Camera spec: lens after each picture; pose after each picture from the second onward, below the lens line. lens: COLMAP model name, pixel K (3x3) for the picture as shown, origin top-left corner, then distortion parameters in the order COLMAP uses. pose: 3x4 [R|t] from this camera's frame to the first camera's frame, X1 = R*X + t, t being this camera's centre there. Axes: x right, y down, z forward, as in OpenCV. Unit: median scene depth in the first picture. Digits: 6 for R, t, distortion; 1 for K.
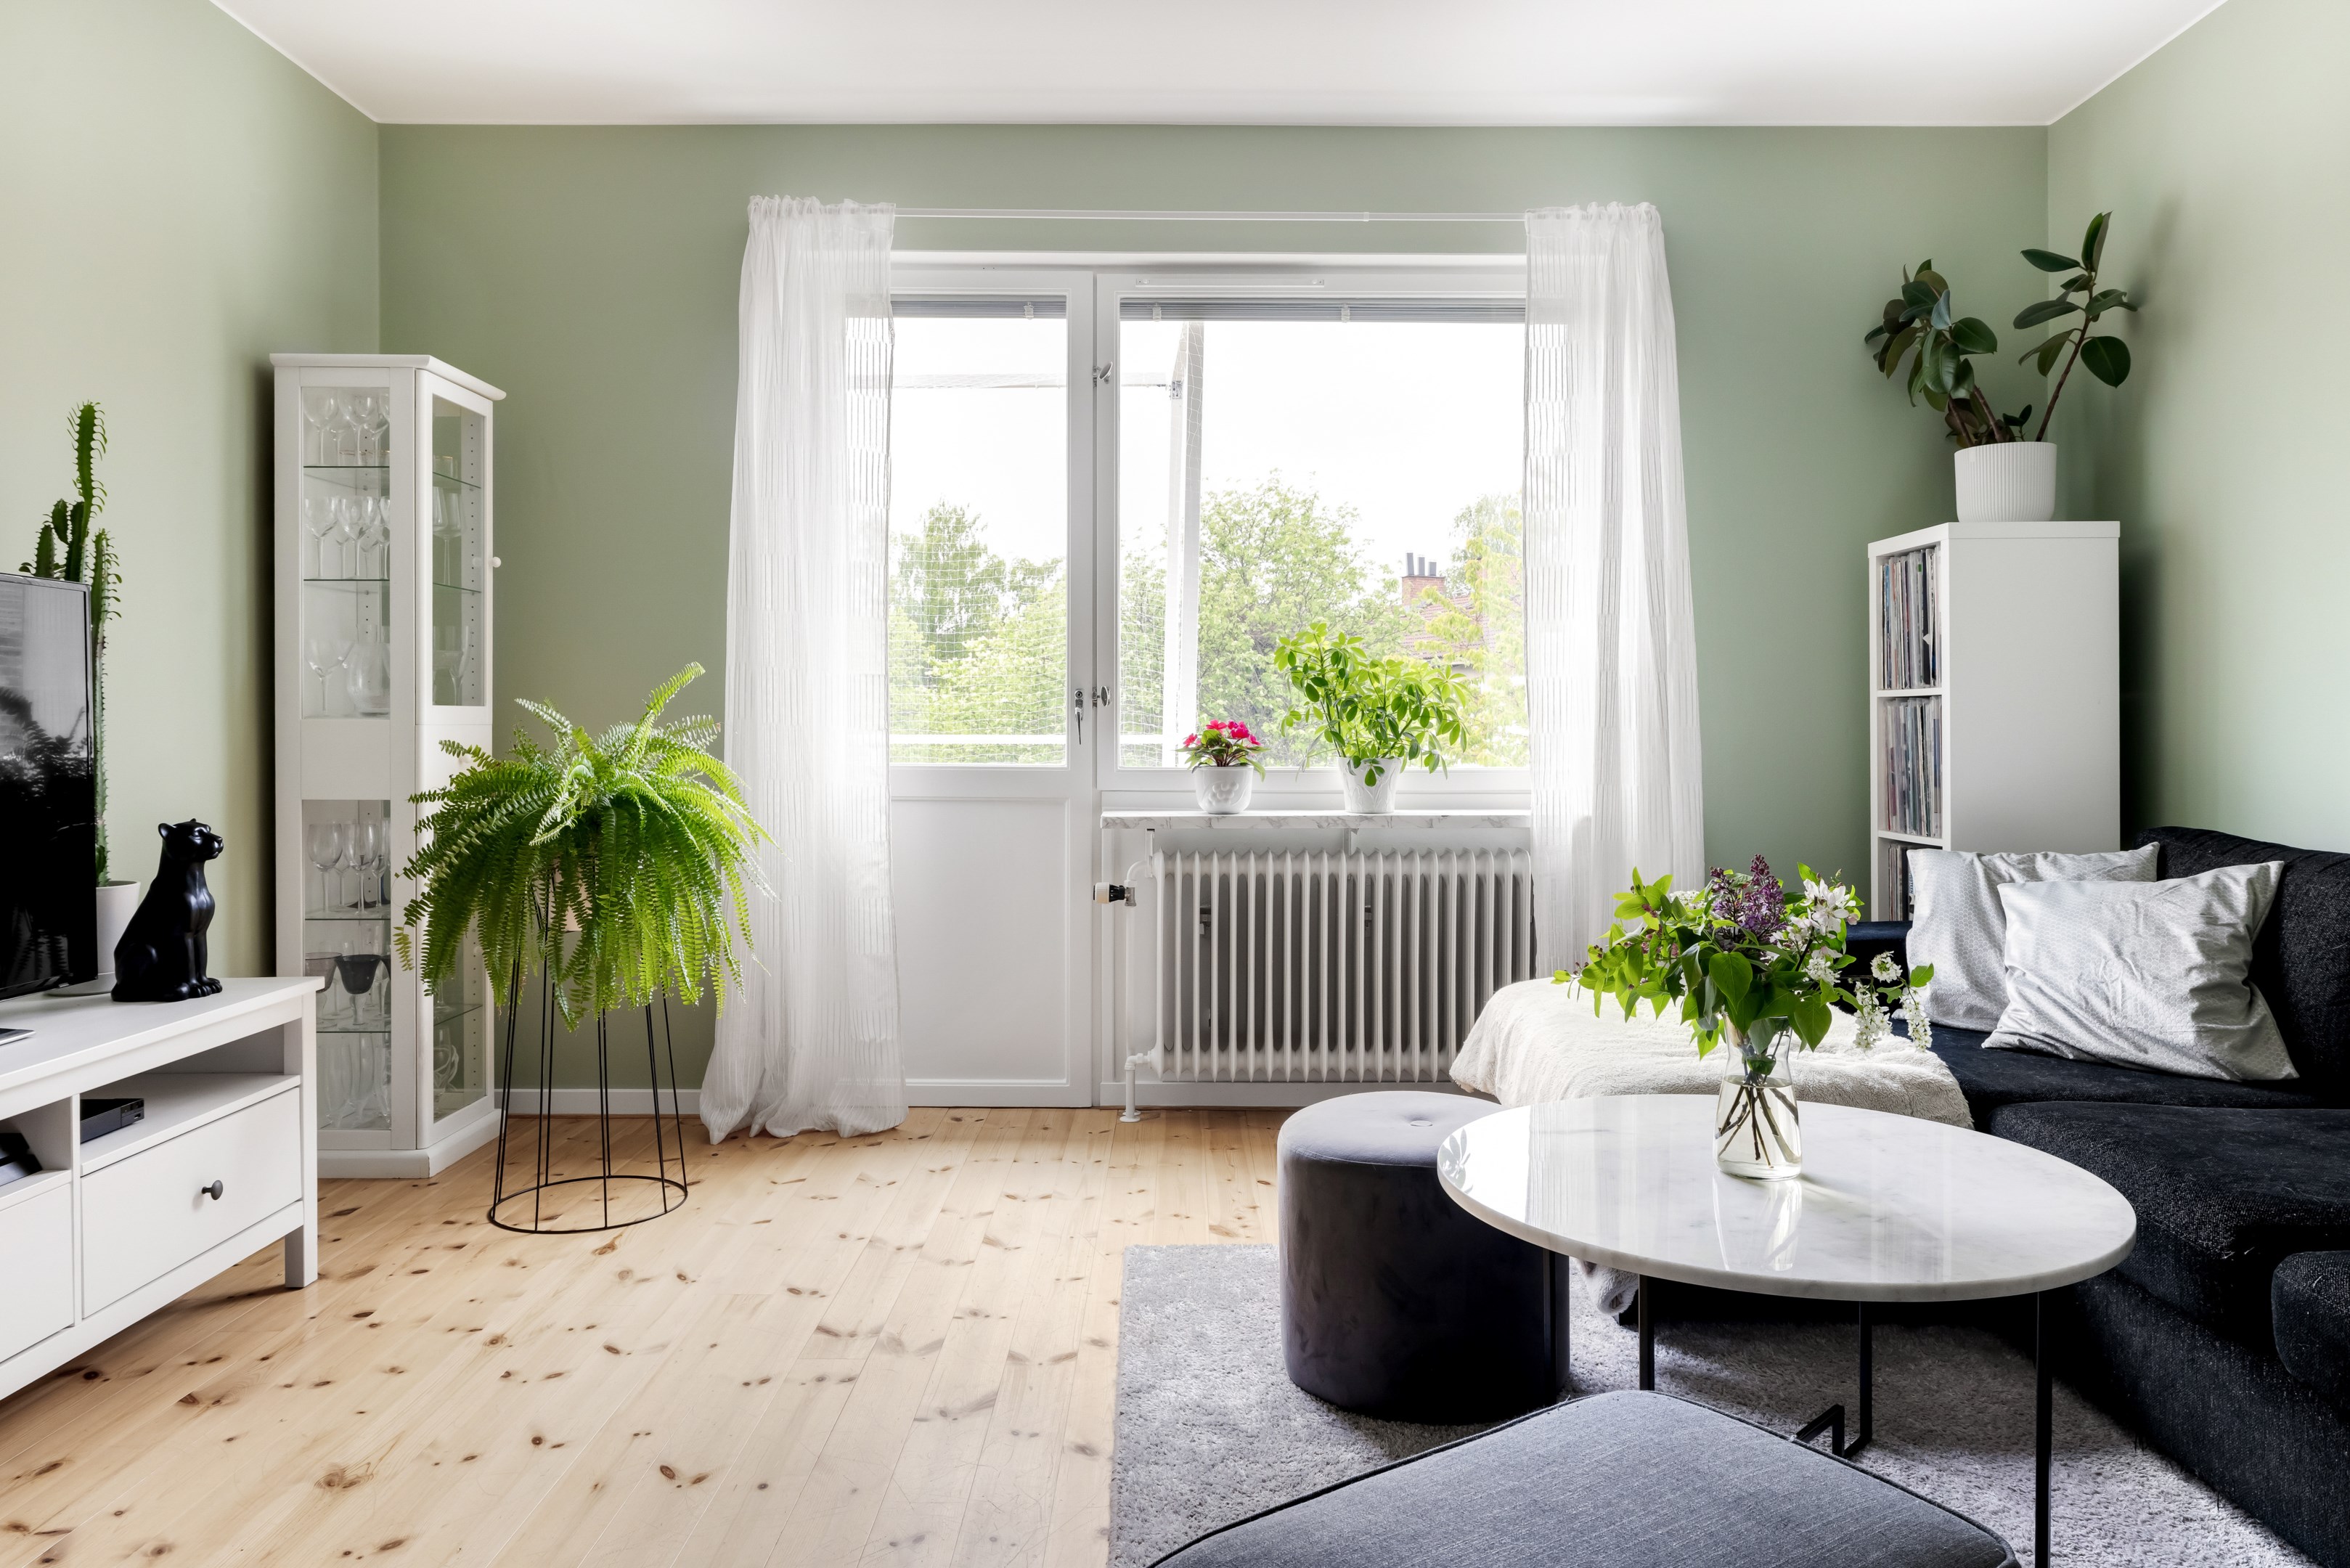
lens RADIAL K [[1550.2, 0, 1214.1], [0, 1550.2, 737.7], [0, 0, 1]] dist [-0.000986, 0.001601]
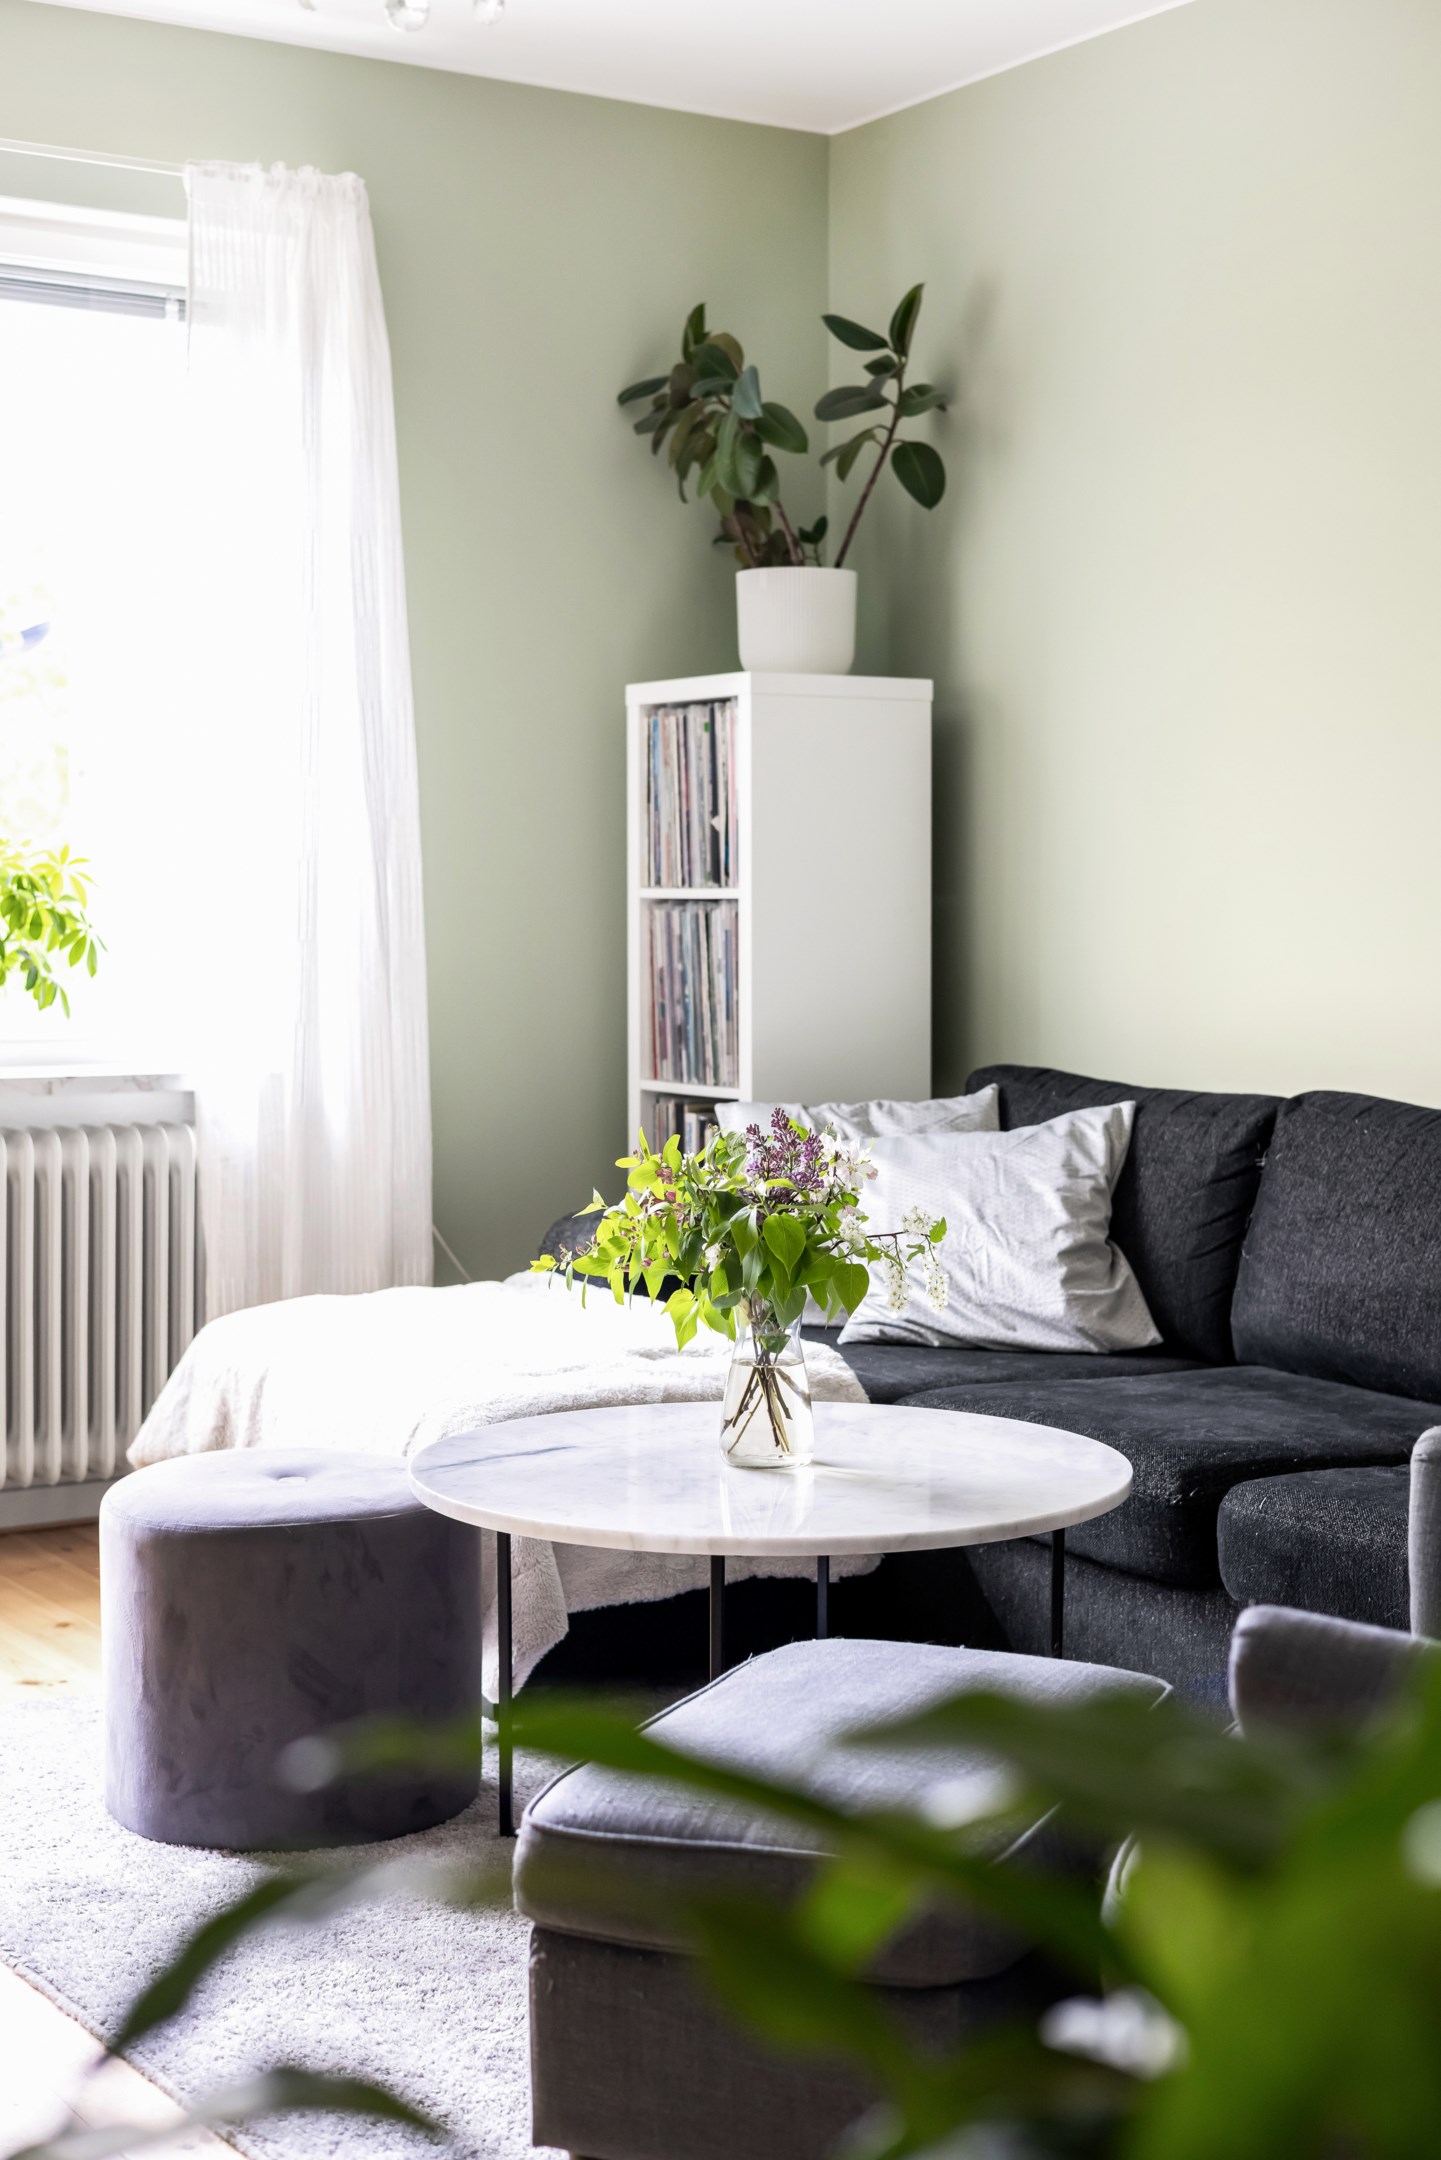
lens RADIAL K [[3143.2, 0, 696.8], [0, 3143.2, 1012.3], [0, 0, 1]] dist [0.009748, 0.000000]
pose [[0.842231, -0.015733, 0.538887, -0.373471], [-0.001666, 0.999493, 0.031784, -0.020888], [-0.539114, -0.027667, 0.841778, -0.281222]]
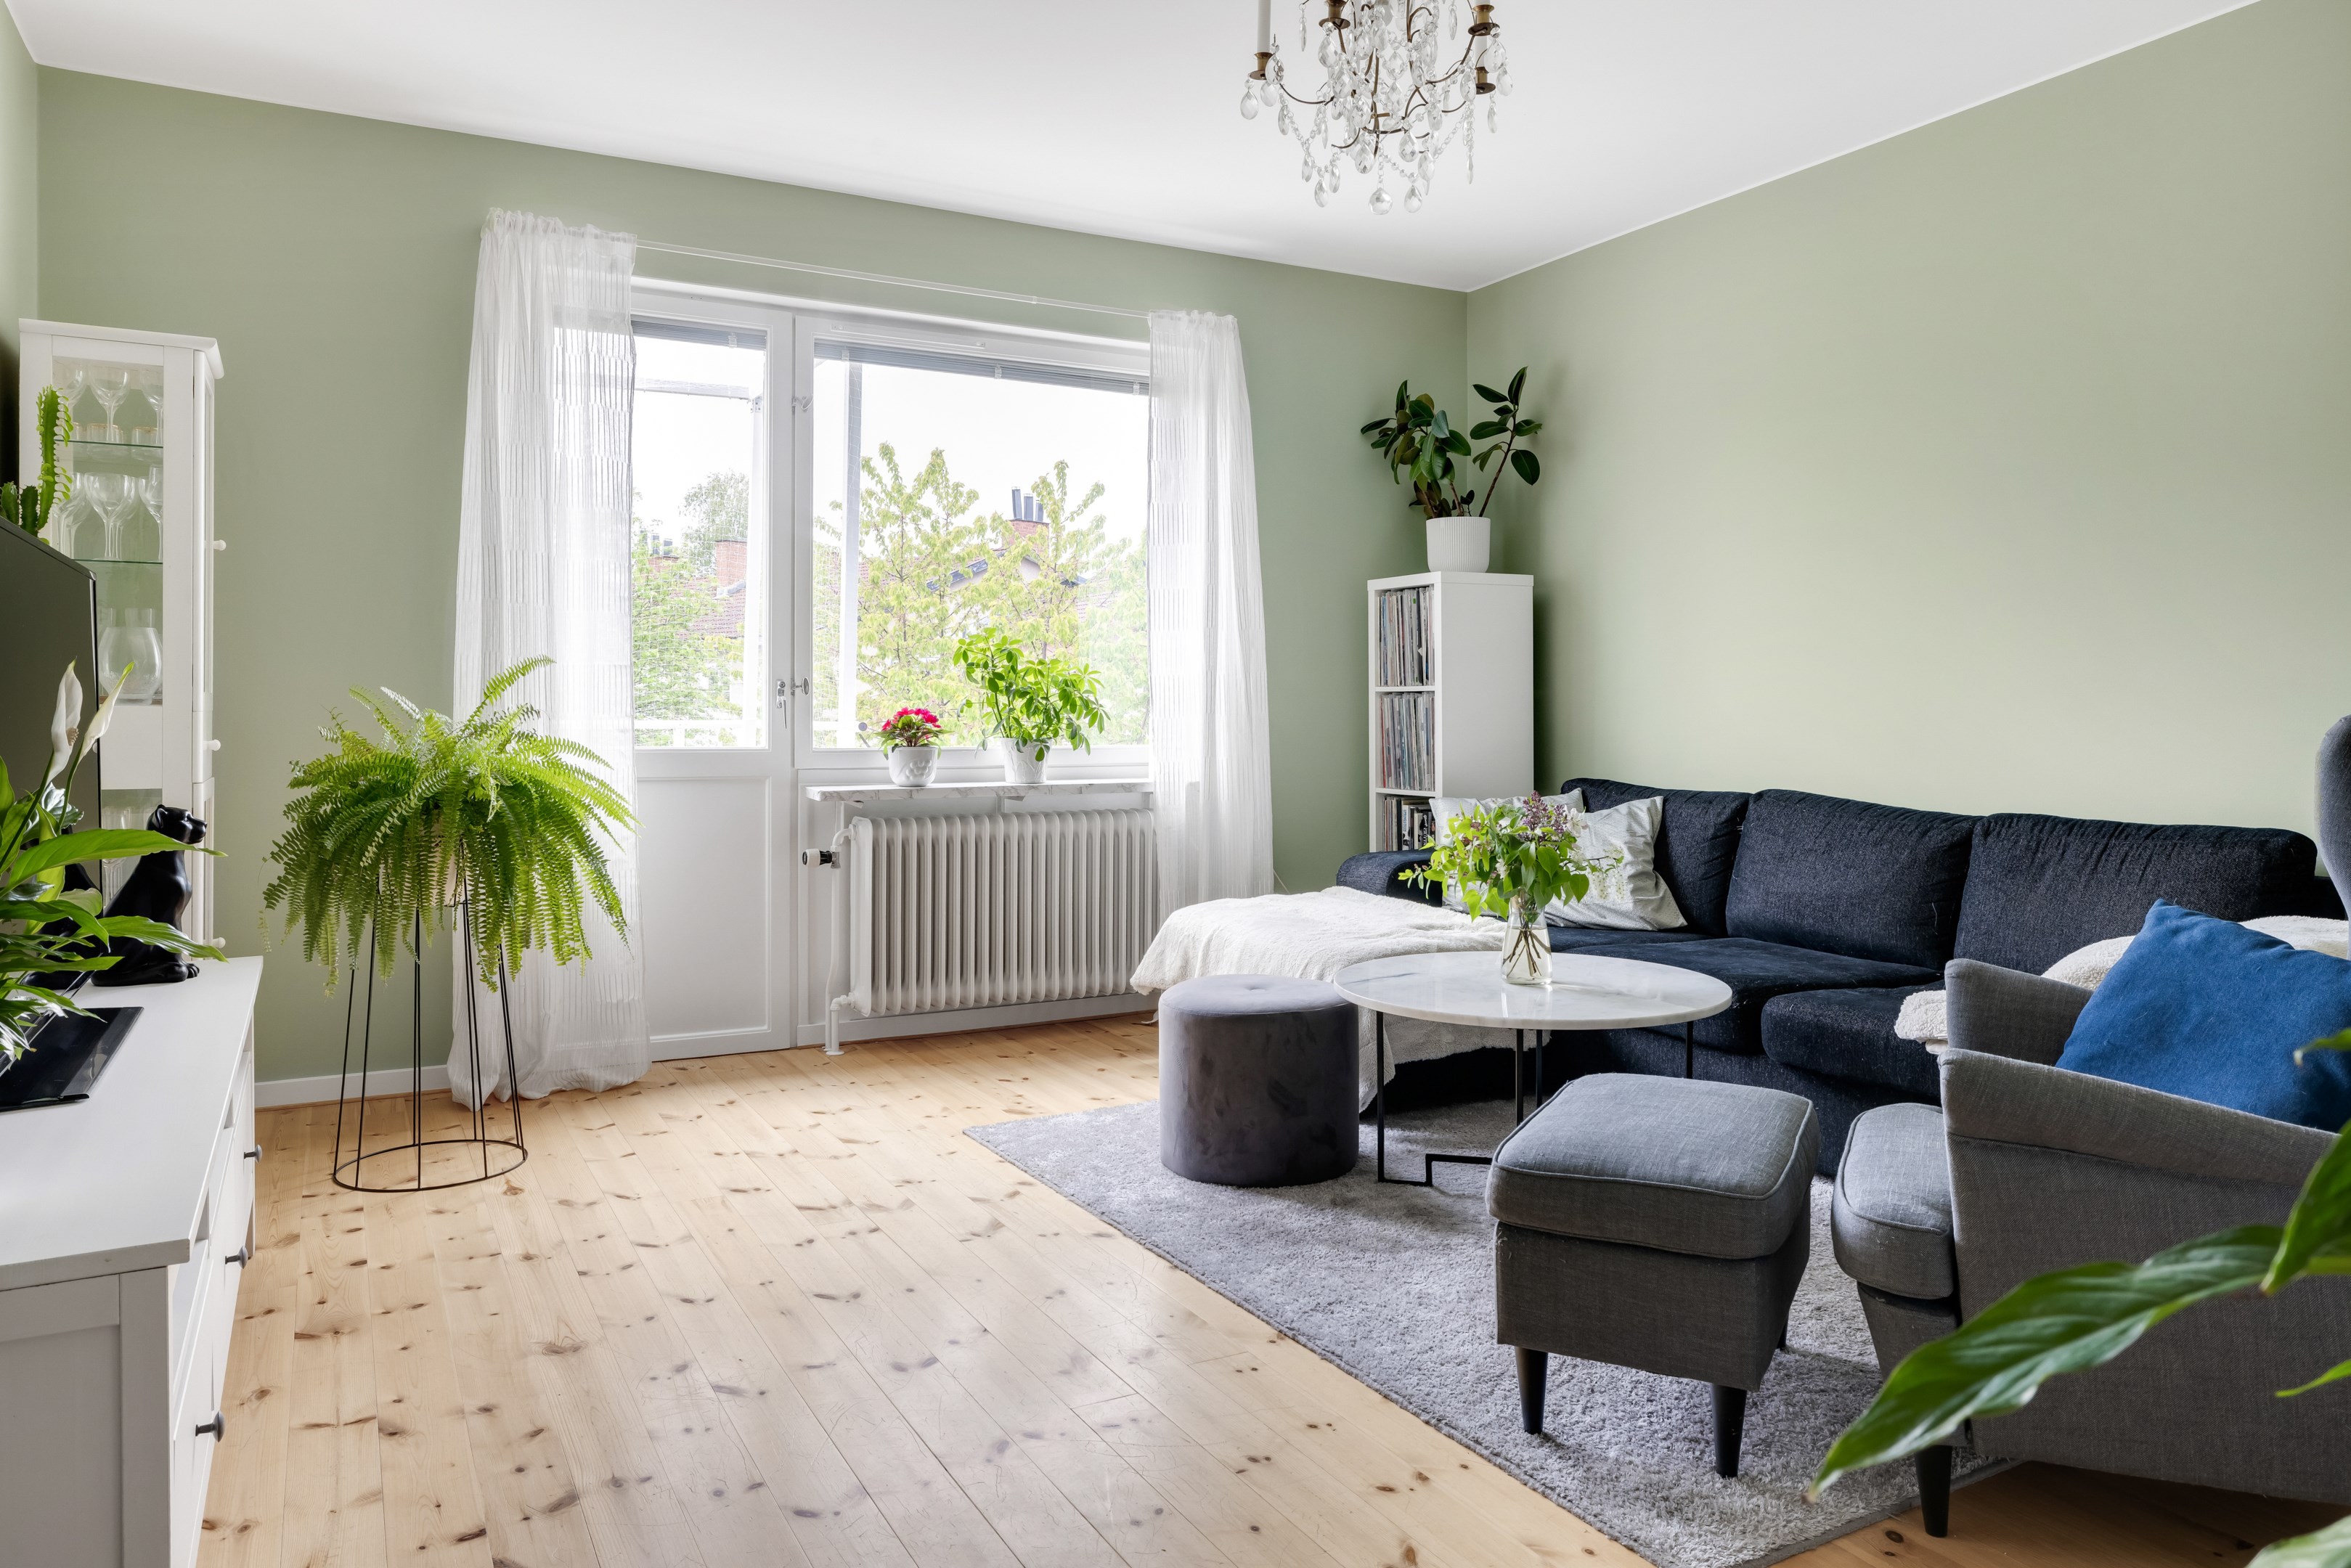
lens RADIAL K [[1622.1, 0, 1134.5], [0, 1622.1, 726.7], [0, 0, 1]] dist [0.006450, -0.005464]
pose [[0.881811, -0.003891, 0.471588, -0.478922], [0.002644, 0.999991, 0.003308, -0.000366], [-0.471596, -0.001670, 0.881813, -0.190748]]
